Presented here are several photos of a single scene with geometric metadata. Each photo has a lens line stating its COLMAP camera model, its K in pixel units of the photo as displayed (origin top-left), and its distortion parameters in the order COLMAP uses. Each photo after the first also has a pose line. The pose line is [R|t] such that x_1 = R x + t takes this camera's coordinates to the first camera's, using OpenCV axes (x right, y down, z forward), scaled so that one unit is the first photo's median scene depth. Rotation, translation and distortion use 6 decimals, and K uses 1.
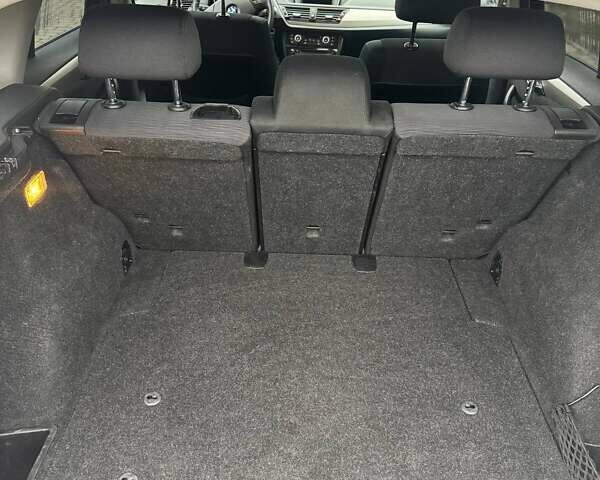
lens RADIAL K [[550.5, 0, 300.0], [0, 550.5, 240.0], [0, 0, 1]] dist [0.143731, -0.255456]
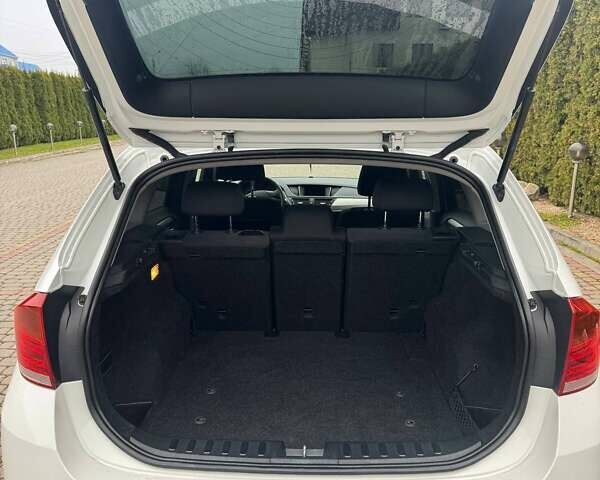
lens RADIAL K [[550.5, 0, 300.0], [0, 550.5, 240.0], [0, 0, 1]] dist [0.143731, -0.255456]
pose [[0.999480, -0.024398, -0.021105, 0.048027], [0.015549, 0.937559, -0.347479, 0.415278], [0.028265, 0.346970, 0.937450, -0.681897]]
